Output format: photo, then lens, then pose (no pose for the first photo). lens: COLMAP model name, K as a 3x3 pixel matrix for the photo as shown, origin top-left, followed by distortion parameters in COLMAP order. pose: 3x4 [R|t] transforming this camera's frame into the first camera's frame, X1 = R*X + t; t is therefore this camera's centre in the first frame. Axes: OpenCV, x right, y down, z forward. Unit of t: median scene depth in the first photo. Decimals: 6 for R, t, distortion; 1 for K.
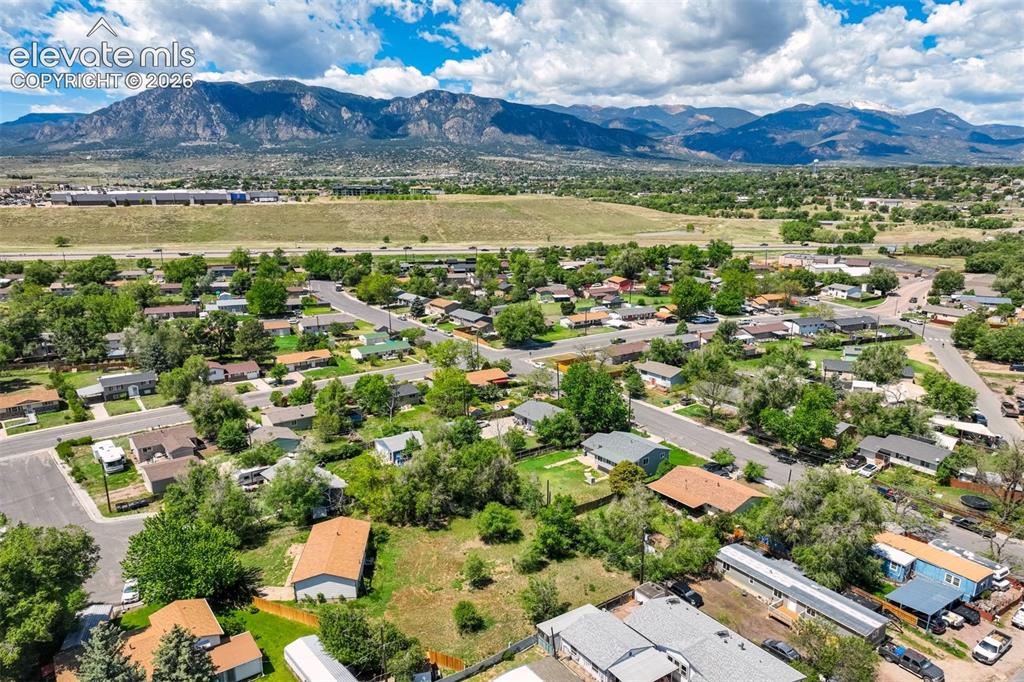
lens RADIAL K [[722.8, 0, 515.8], [0, 722.8, 347.9], [0, 0, 1]] dist [0.003251, 0.012416]
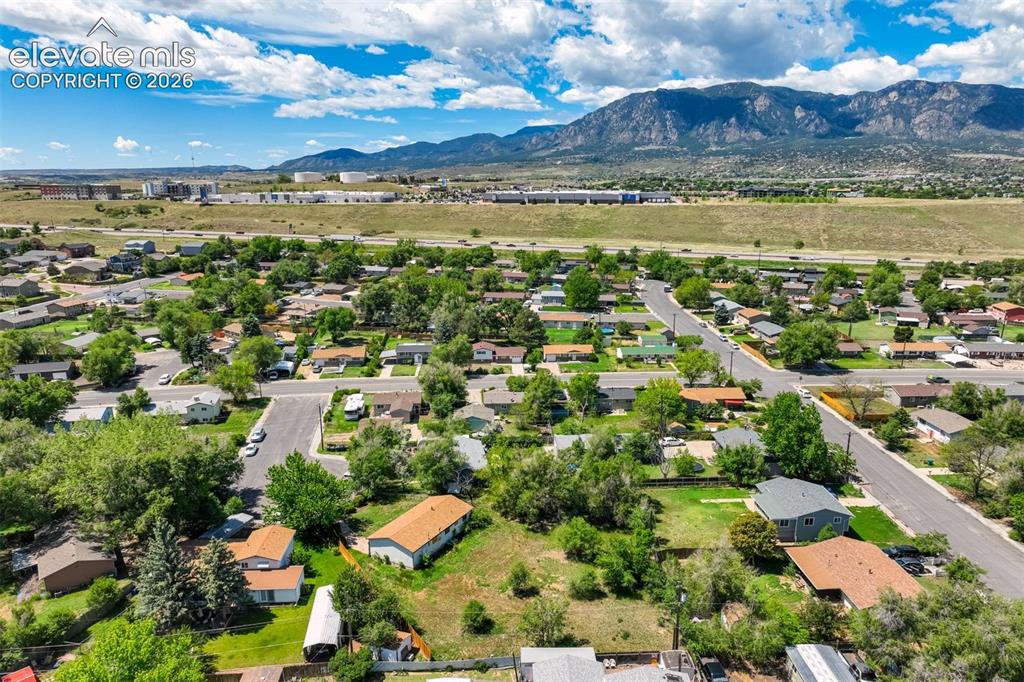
lens RADIAL K [[722.8, 0, 515.6], [0, 722.8, 350.4], [0, 0, 1]] dist [0.003251, 0.012416]
pose [[0.835273, 0.126148, -0.535168, 0.192162], [-0.125671, 0.991362, 0.037538, -0.015031], [0.535280, 0.035900, 0.843911, 0.072814]]
